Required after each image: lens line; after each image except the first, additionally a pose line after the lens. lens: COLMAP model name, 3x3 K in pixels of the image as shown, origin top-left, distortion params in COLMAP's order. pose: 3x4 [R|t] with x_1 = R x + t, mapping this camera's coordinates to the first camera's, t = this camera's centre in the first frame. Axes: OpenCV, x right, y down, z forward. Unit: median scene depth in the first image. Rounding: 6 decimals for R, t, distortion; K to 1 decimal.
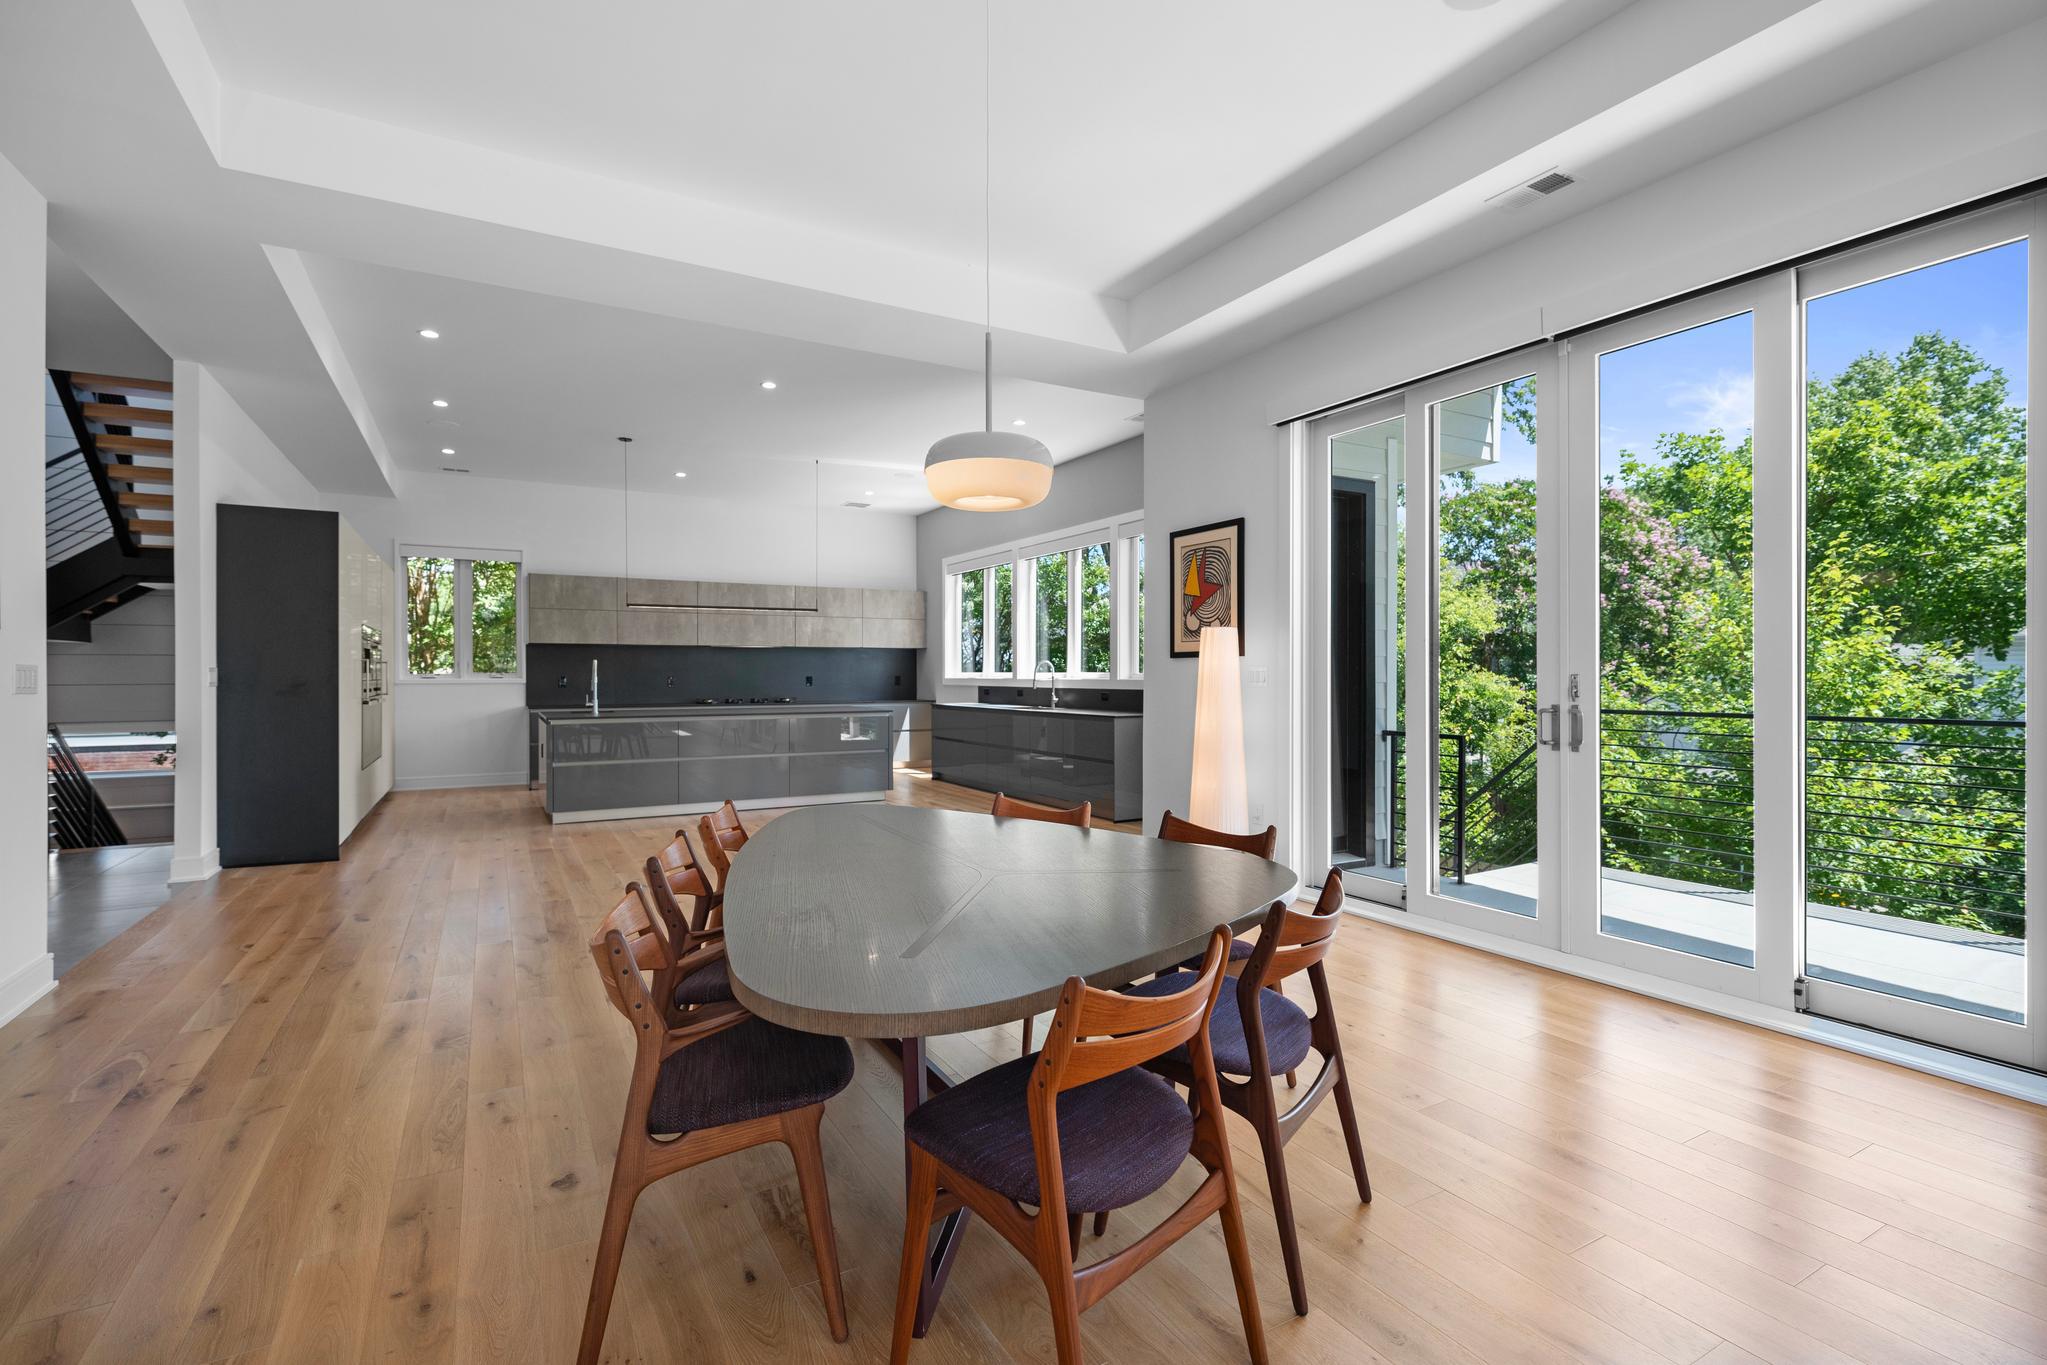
lens RADIAL K [[936.3, 0, 1027.5], [0, 936.3, 679.1], [0, 0, 1]] dist [0.001227, 0.000037]
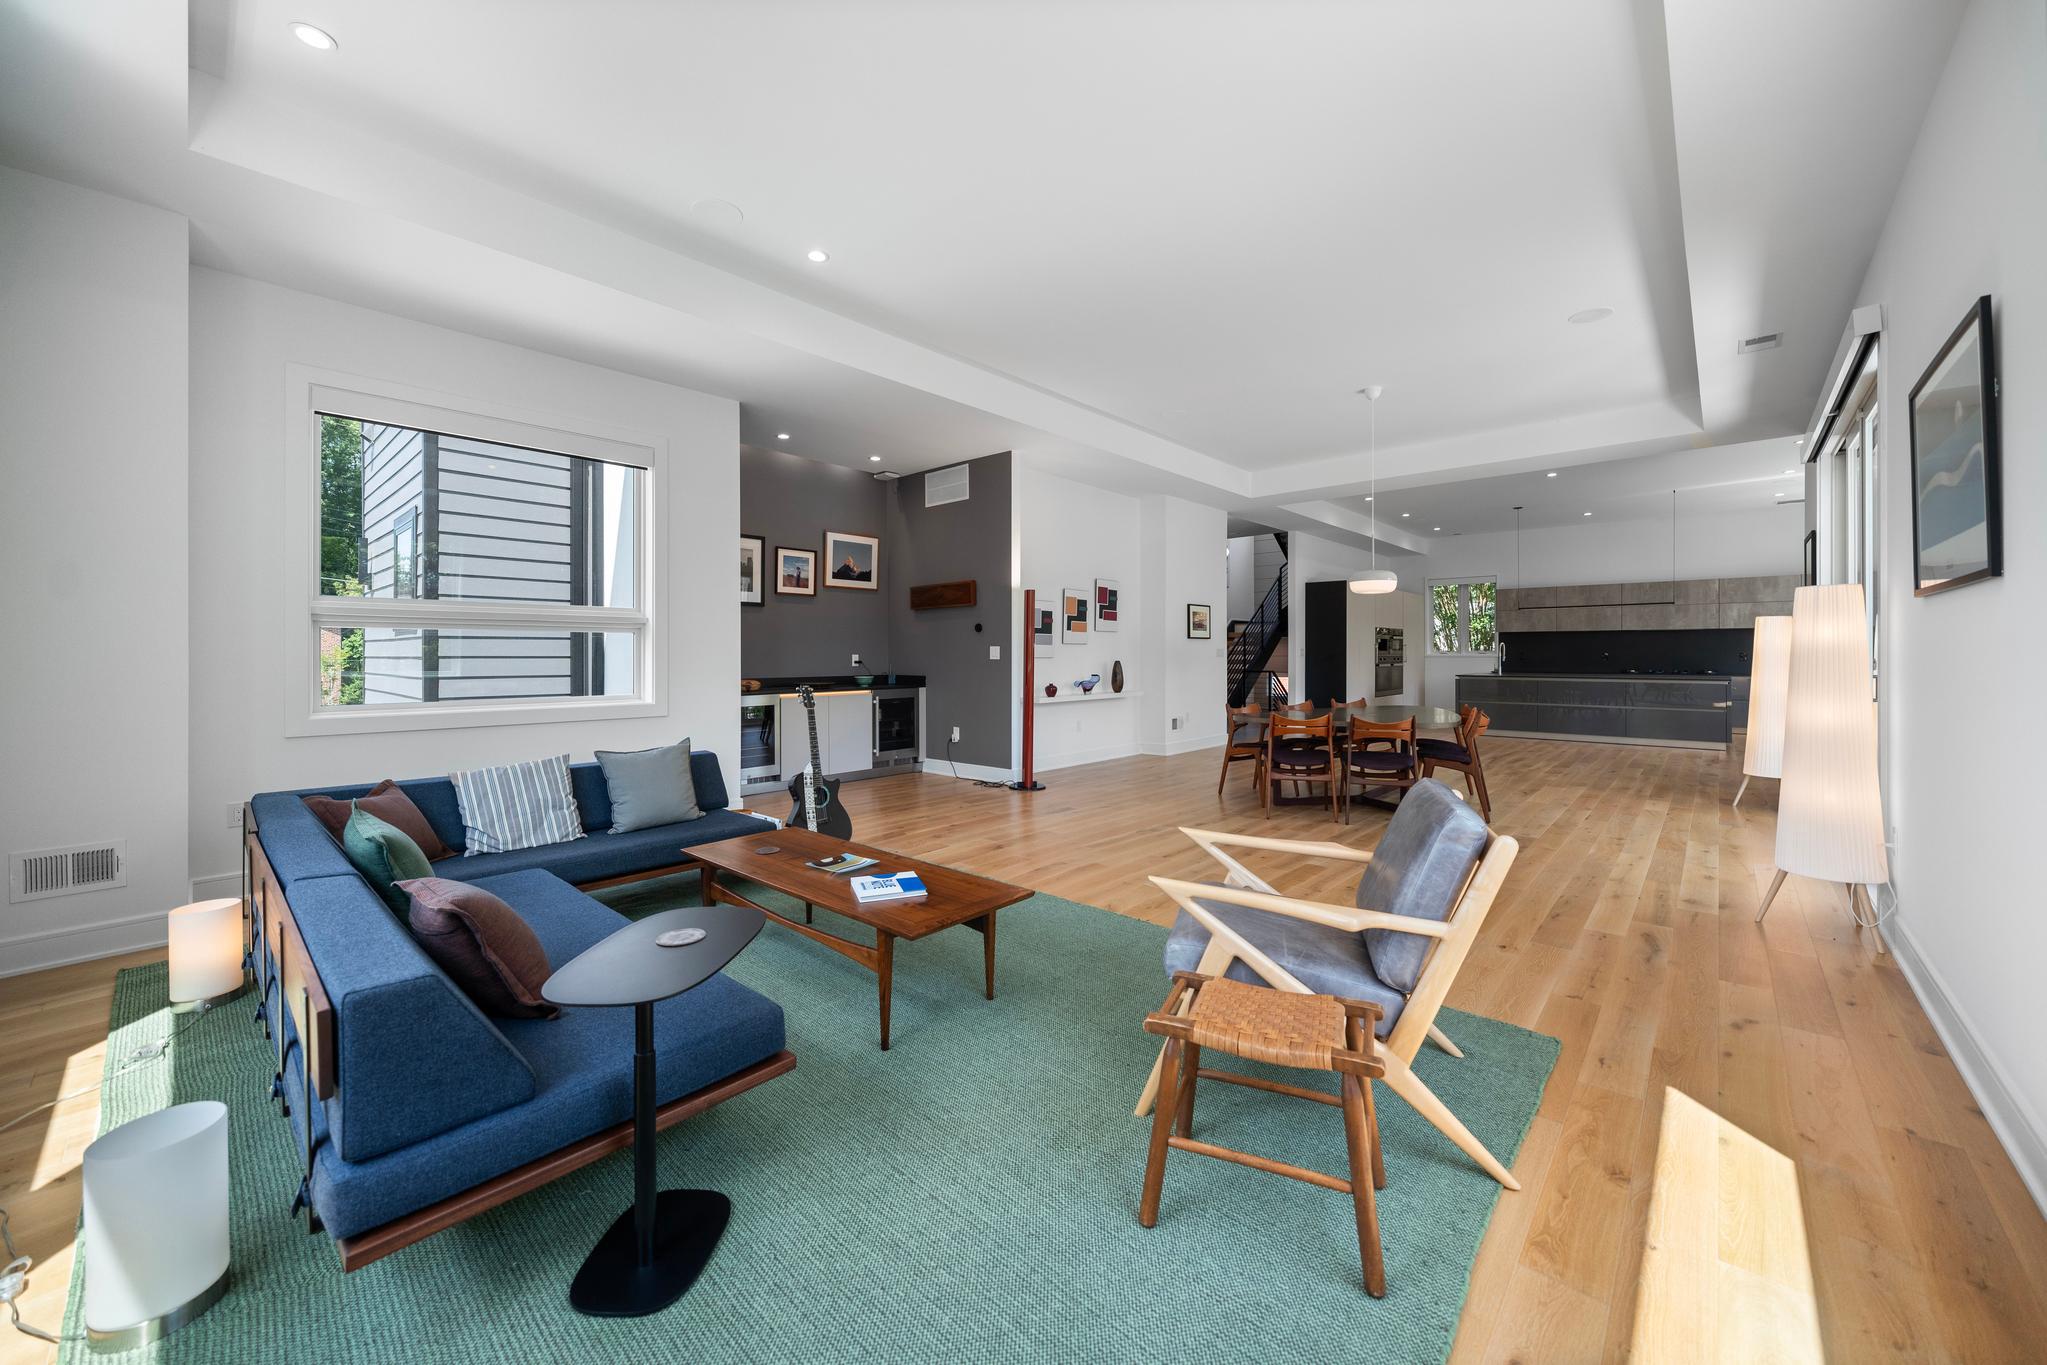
lens RADIAL K [[763.8, 0, 1016.3], [0, 763.8, 663.0], [0, 0, 1]] dist [0.001778, 0.000092]
pose [[0.295332, 0.012401, -0.955314, 0.466551], [-0.006678, 0.999918, 0.010916, 0.006273], [0.955371, 0.003156, 0.295390, -0.189754]]
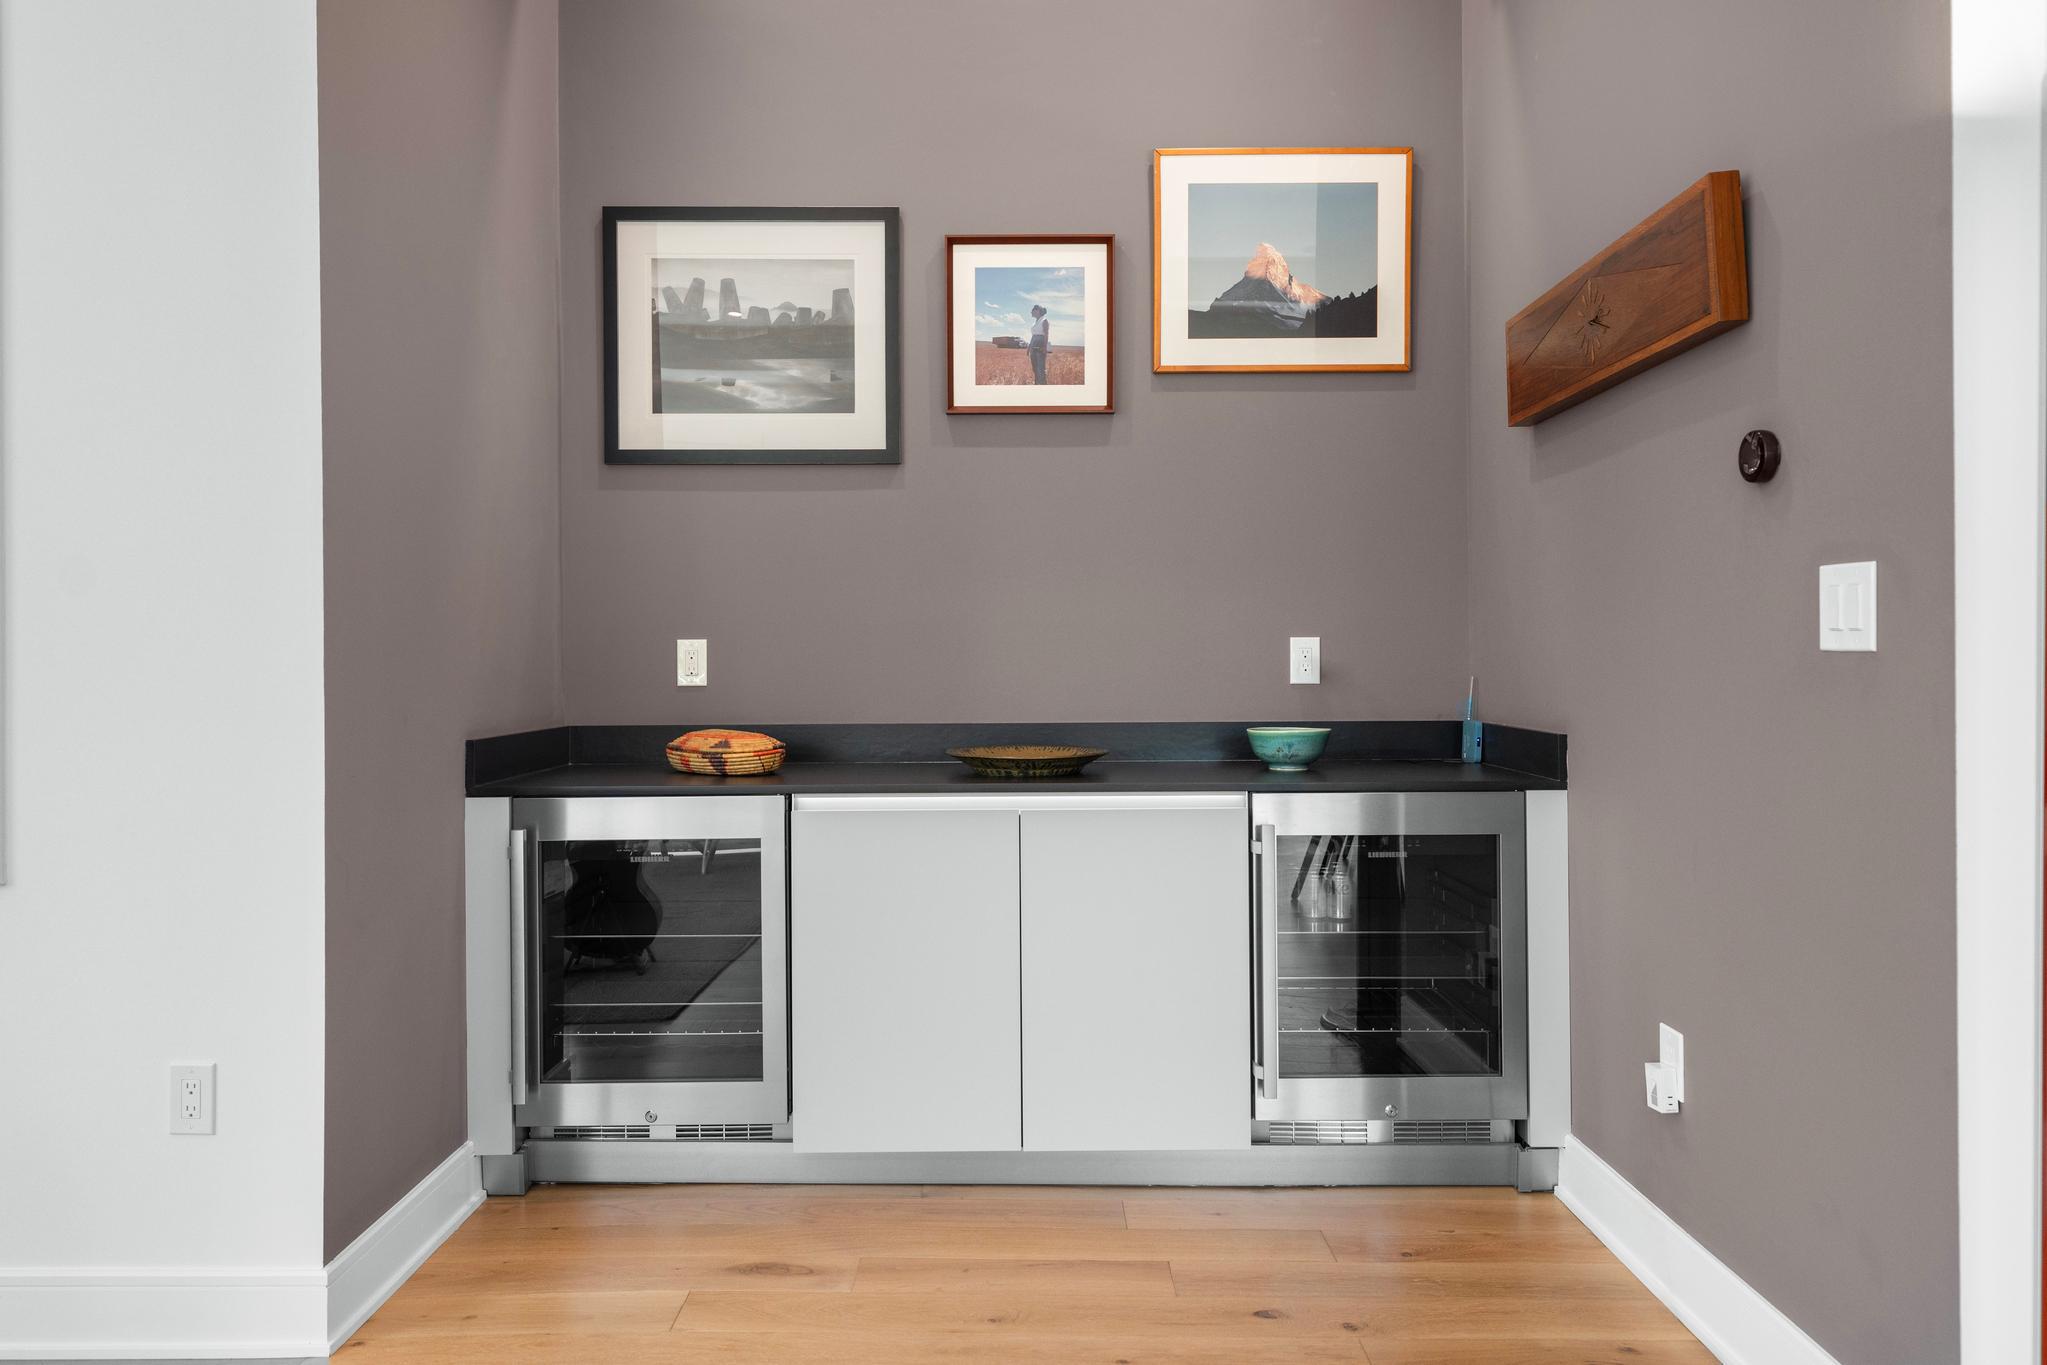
lens RADIAL K [[1363.6, 0, 1005.3], [0, 1363.6, 649.3], [0, 0, 1]] dist [0.005547, -0.000021]
pose [[-0.519020, -0.002428, -0.854758, -0.922403], [-0.002980, 0.999995, -0.001031, 0.020222], [0.854757, 0.002012, -0.519025, 0.376923]]
